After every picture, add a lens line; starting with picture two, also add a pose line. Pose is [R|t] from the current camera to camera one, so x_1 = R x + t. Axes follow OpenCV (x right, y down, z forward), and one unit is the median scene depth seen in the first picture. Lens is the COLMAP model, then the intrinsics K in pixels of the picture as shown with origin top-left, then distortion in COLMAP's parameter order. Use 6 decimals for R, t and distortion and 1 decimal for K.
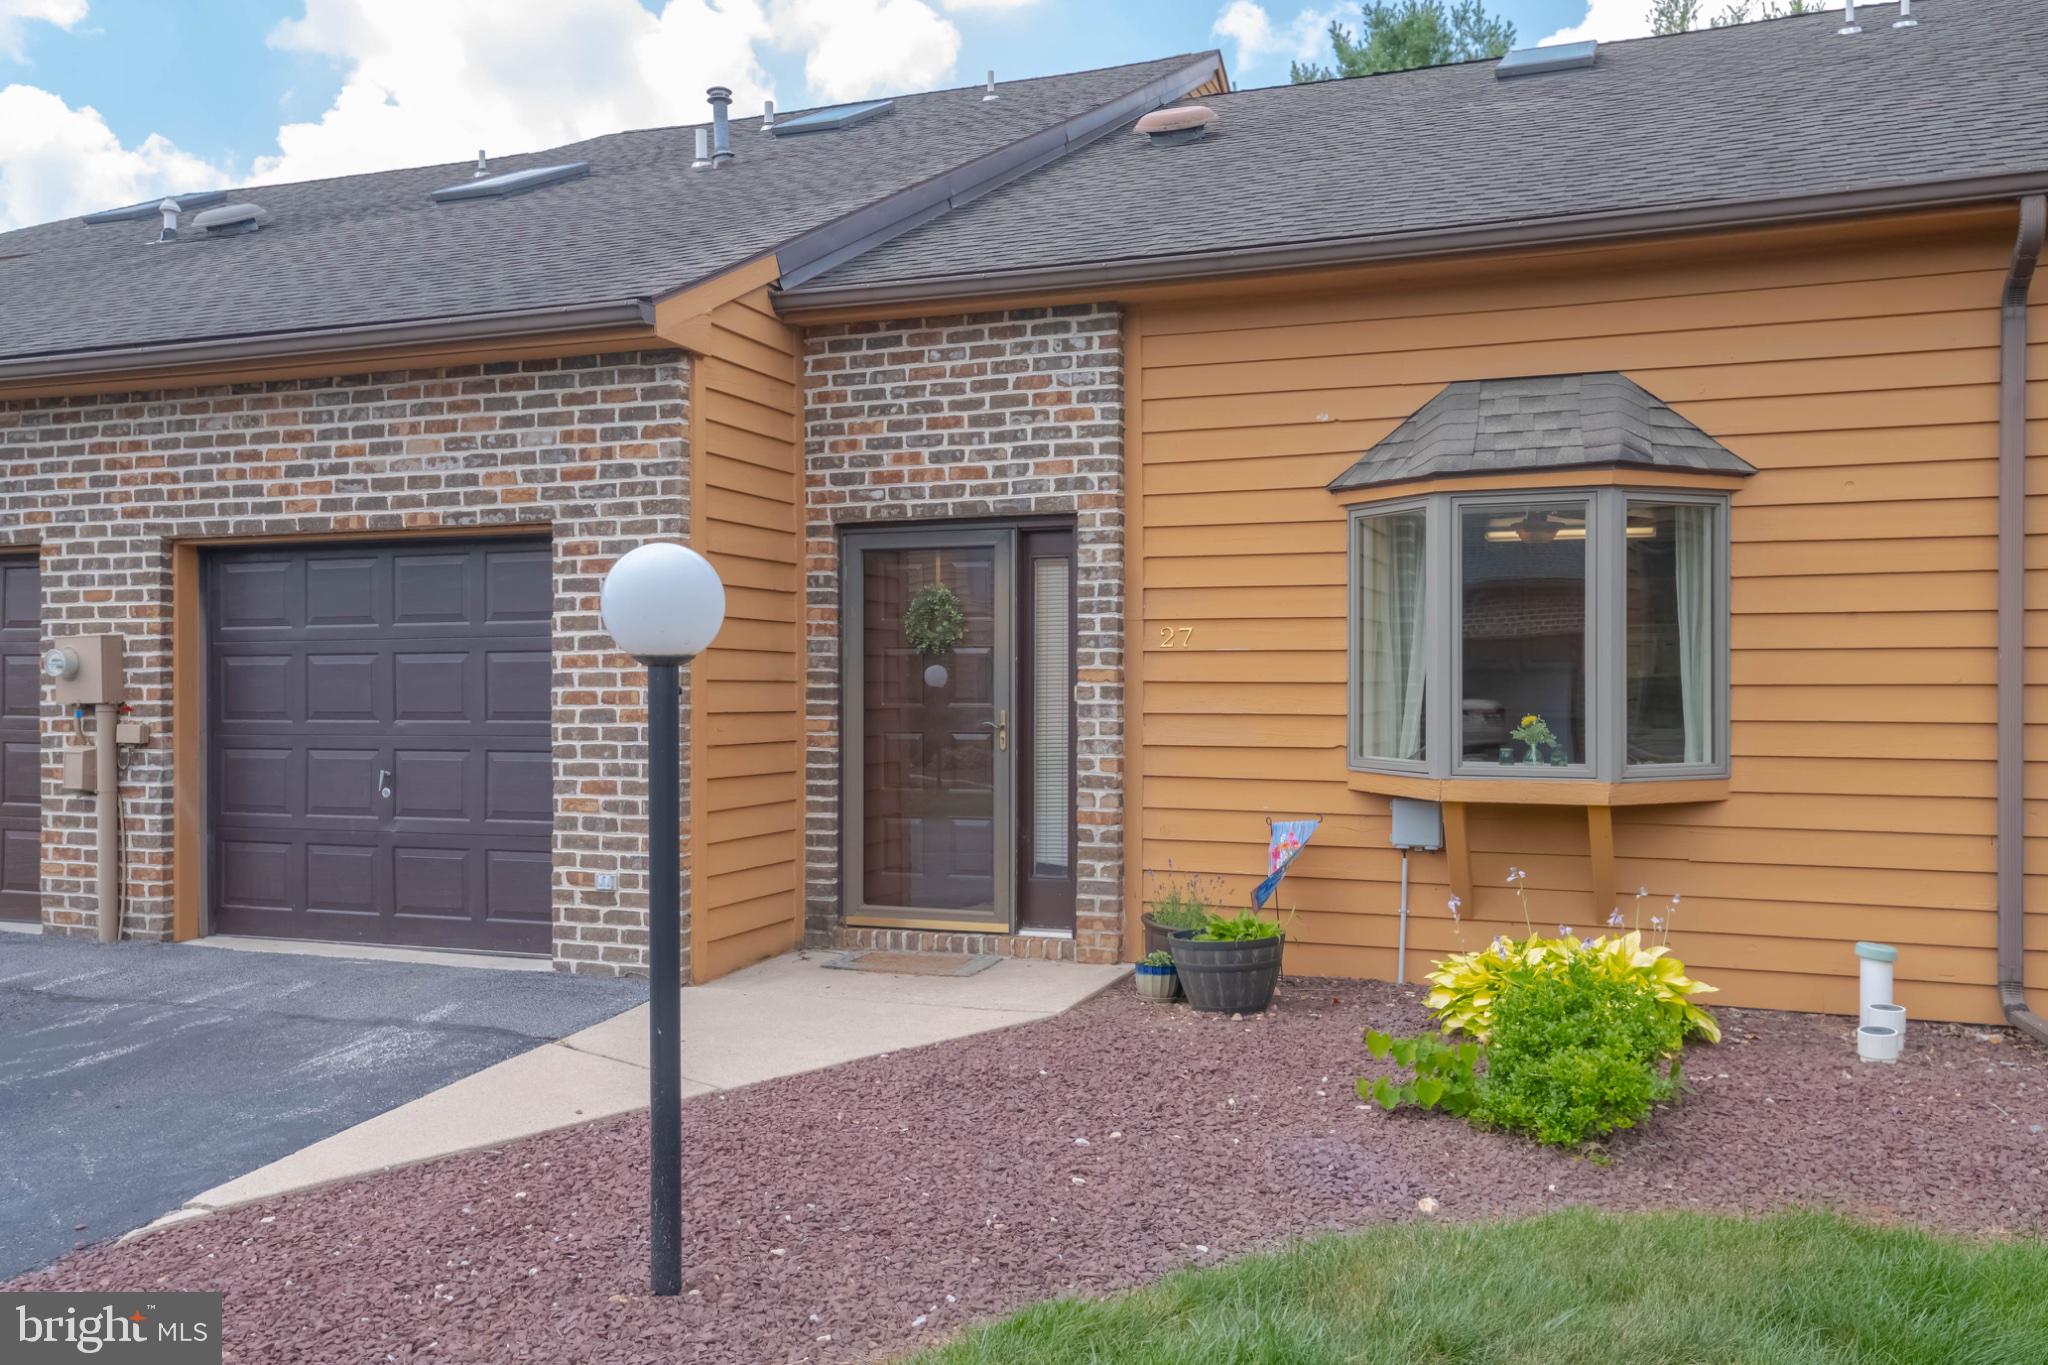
lens RADIAL K [[1599.8, 0, 1041.7], [0, 1599.8, 688.1], [0, 0, 1]] dist [0.030130, -0.000163]
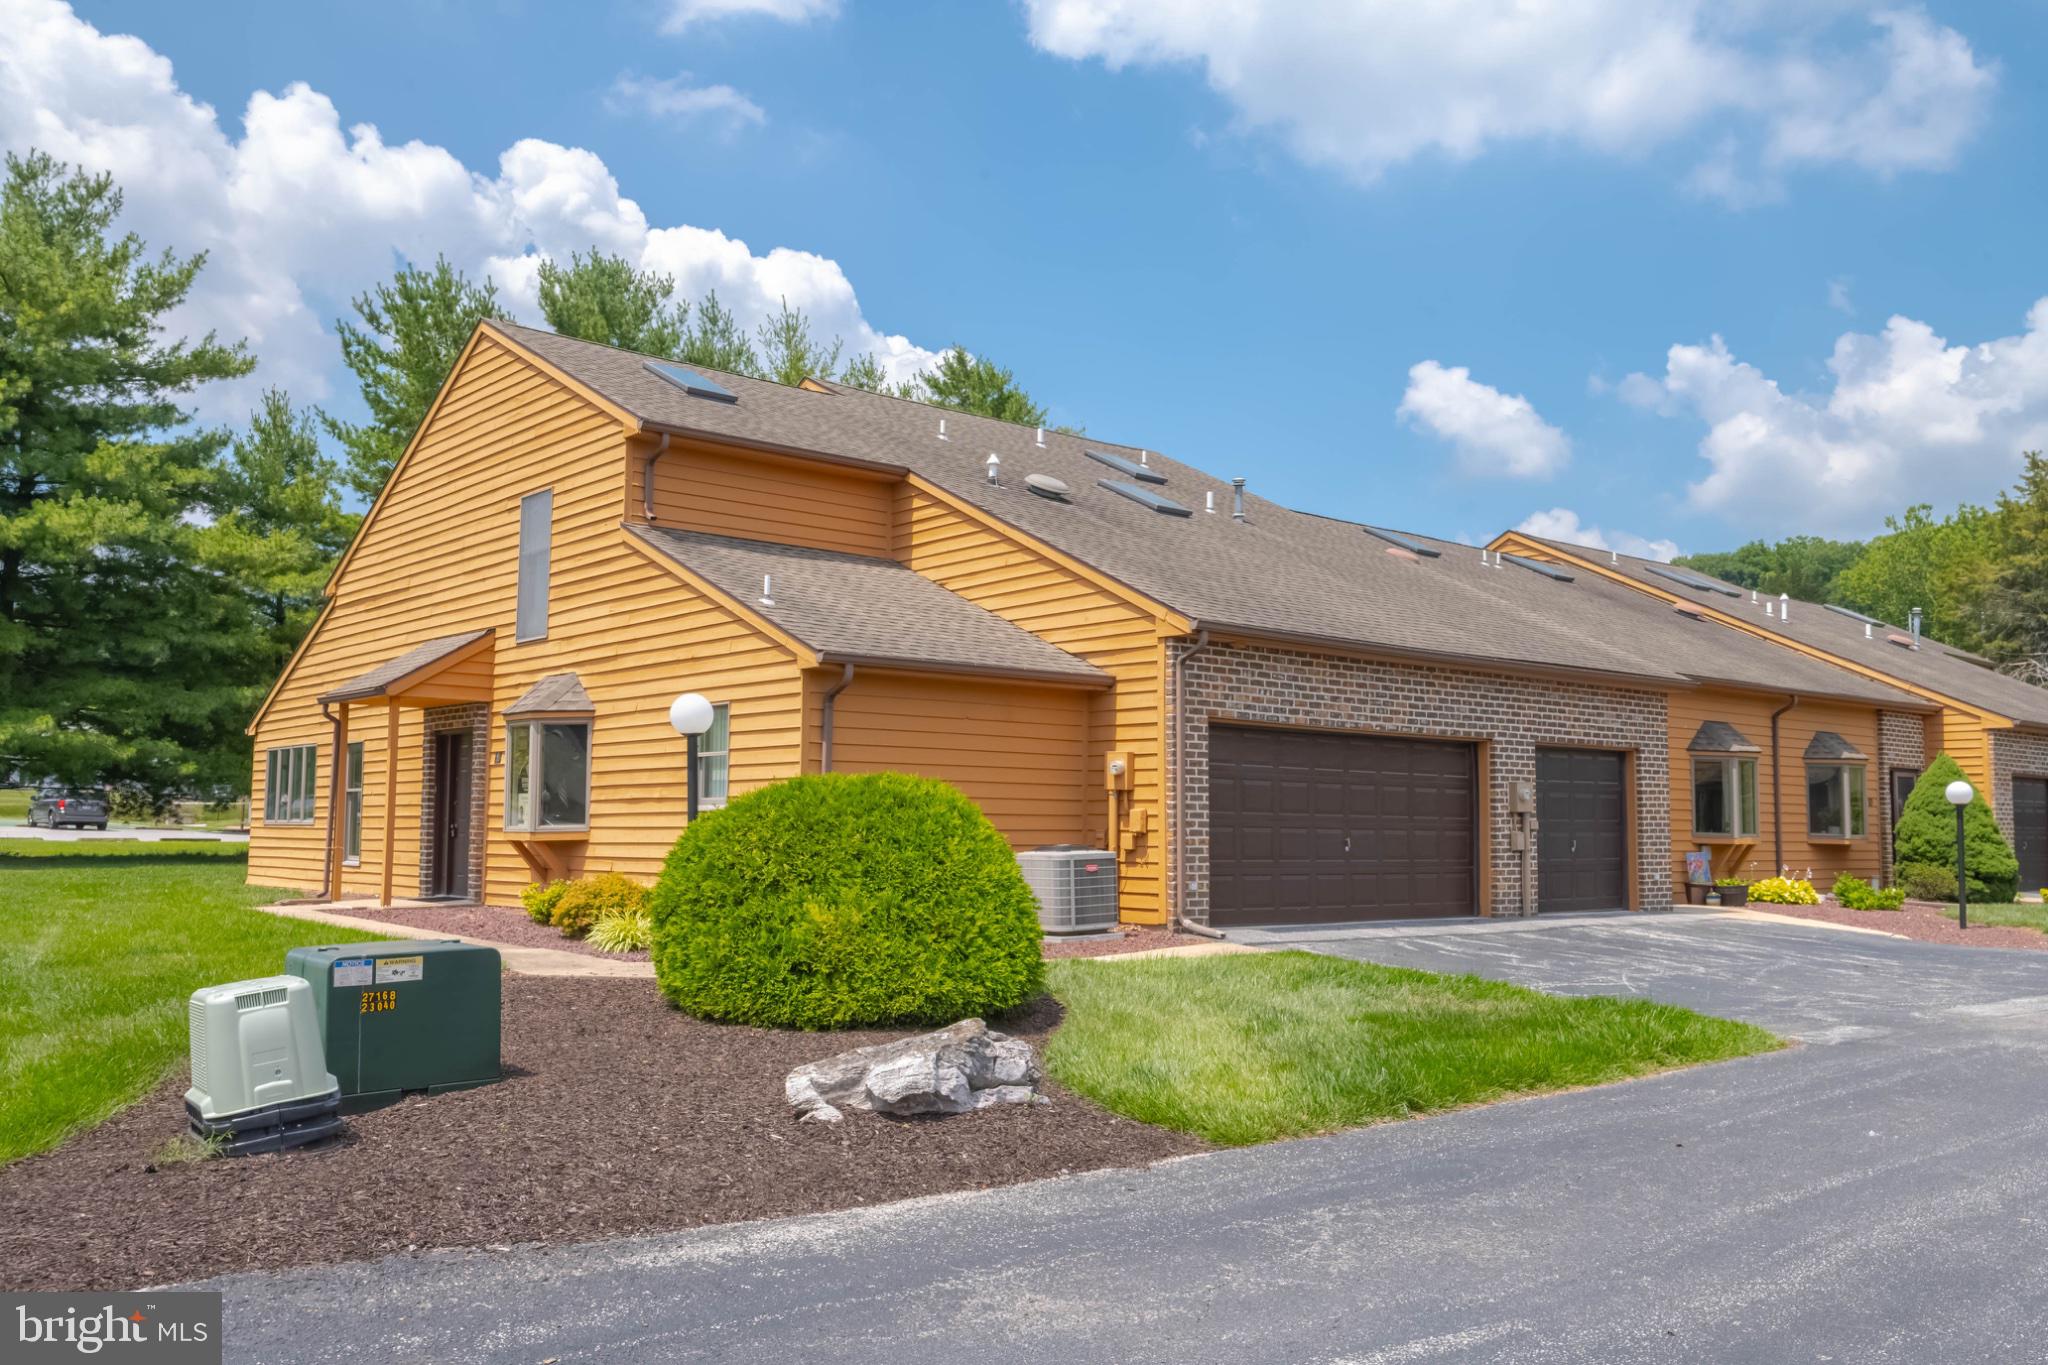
lens RADIAL K [[1648.3, 0, 1027.3], [0, 1648.3, 699.8], [0, 0, 1]] dist [0.027719, 0.005714]
pose [[0.487575, 0.070051, 0.870266, -3.186335], [-0.004919, 0.996981, -0.077495, 0.038411], [-0.873067, 0.033504, 0.486448, 0.506208]]
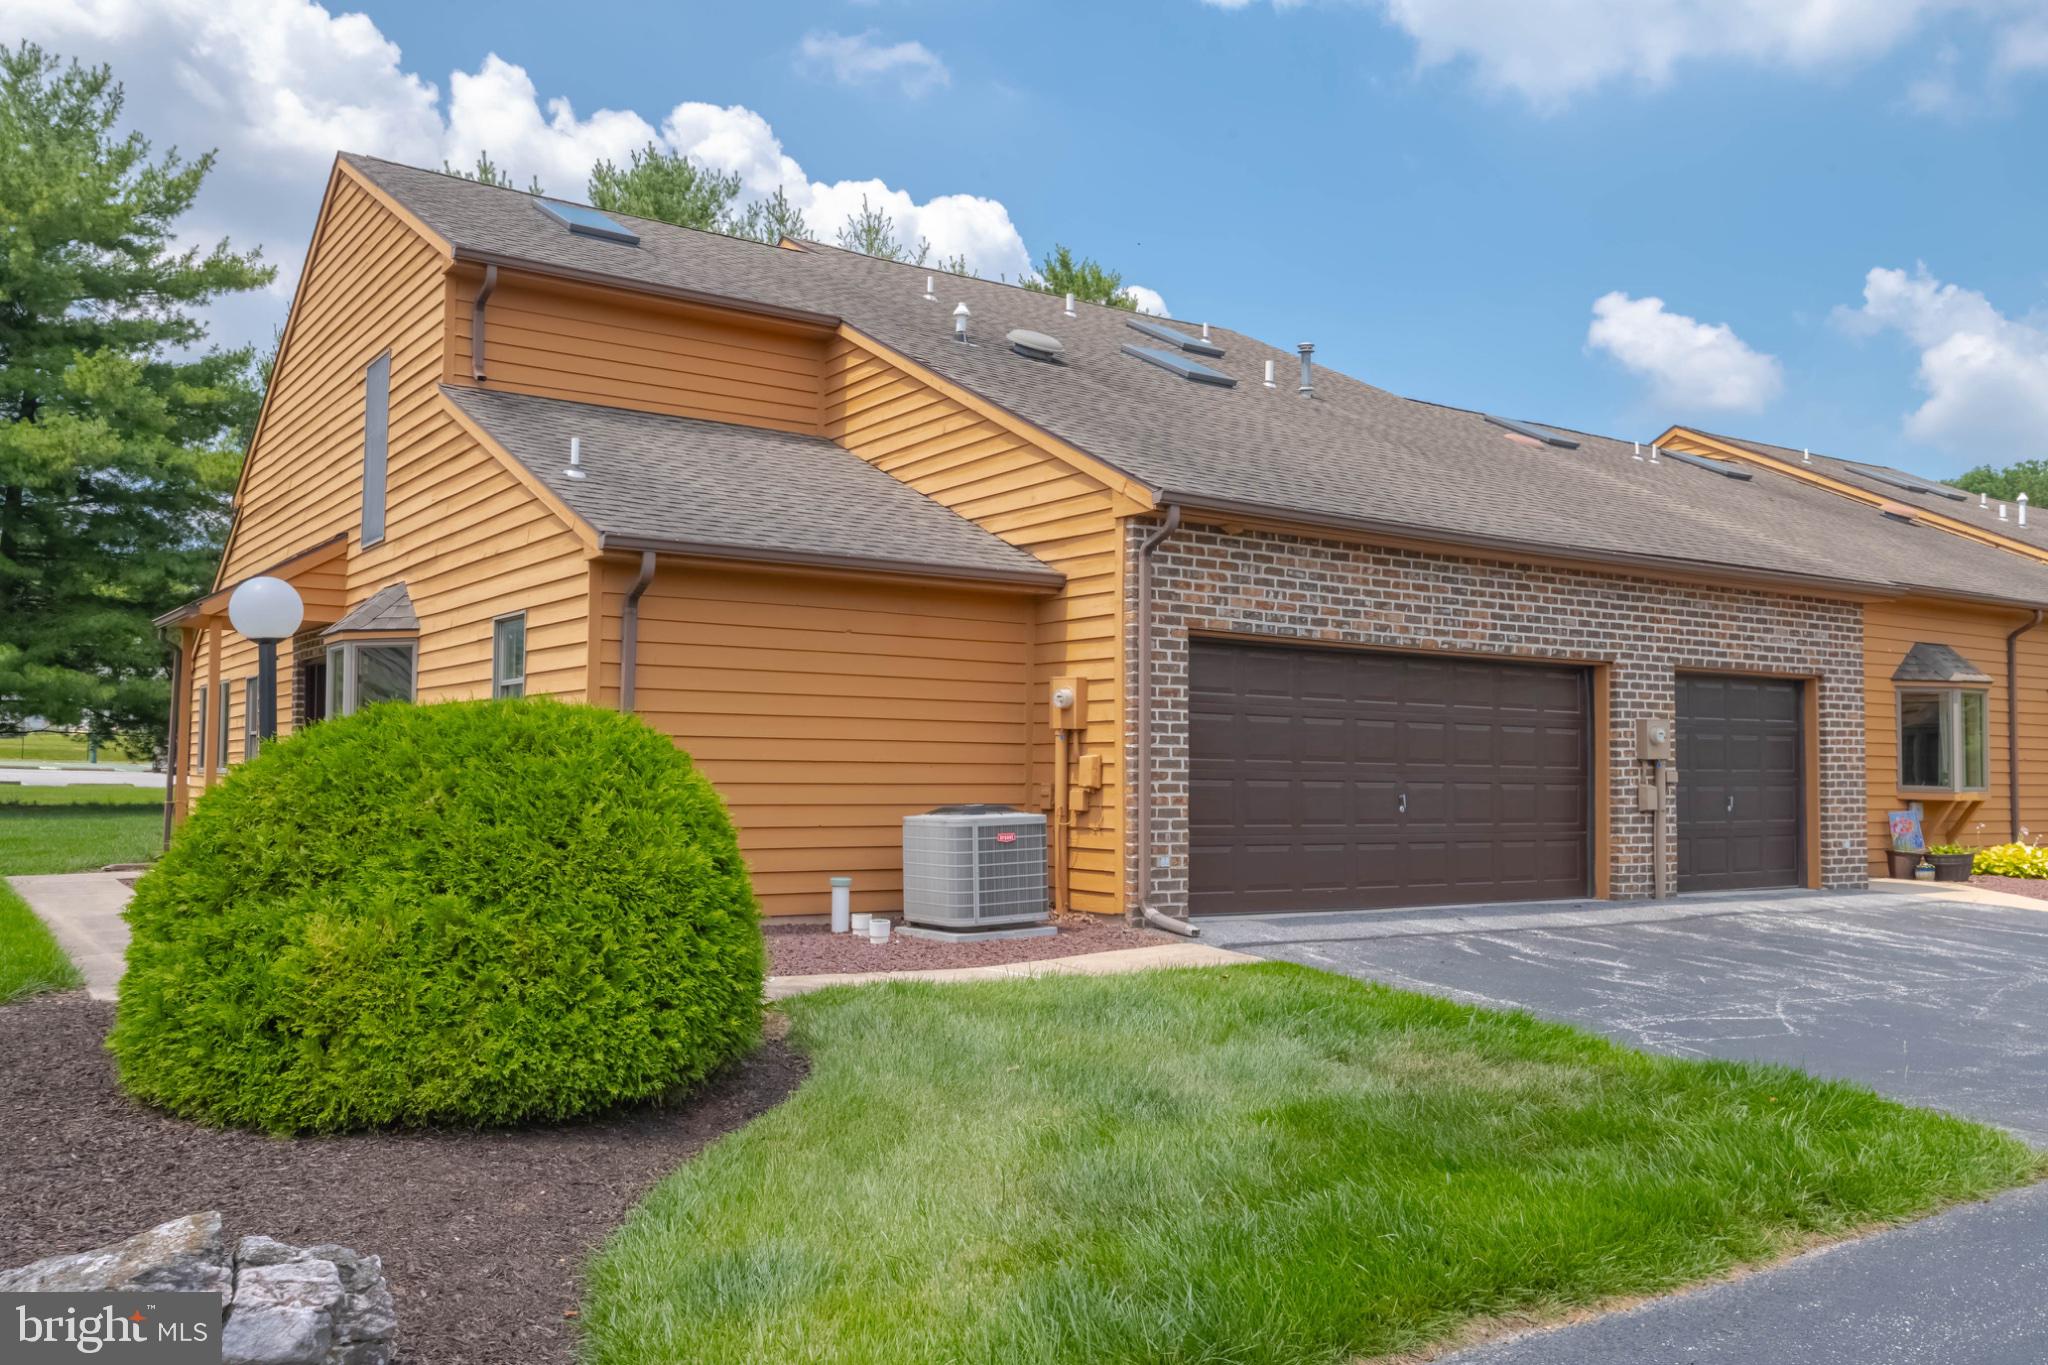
lens RADIAL K [[1648.3, 0, 1033.5], [0, 1648.3, 691.2], [0, 0, 1]] dist [0.027719, 0.005714]
pose [[0.574704, 0.044299, 0.817161, -2.571586], [-0.006505, 0.998750, -0.049568, 0.030797], [-0.818335, 0.023171, 0.574274, 0.572446]]
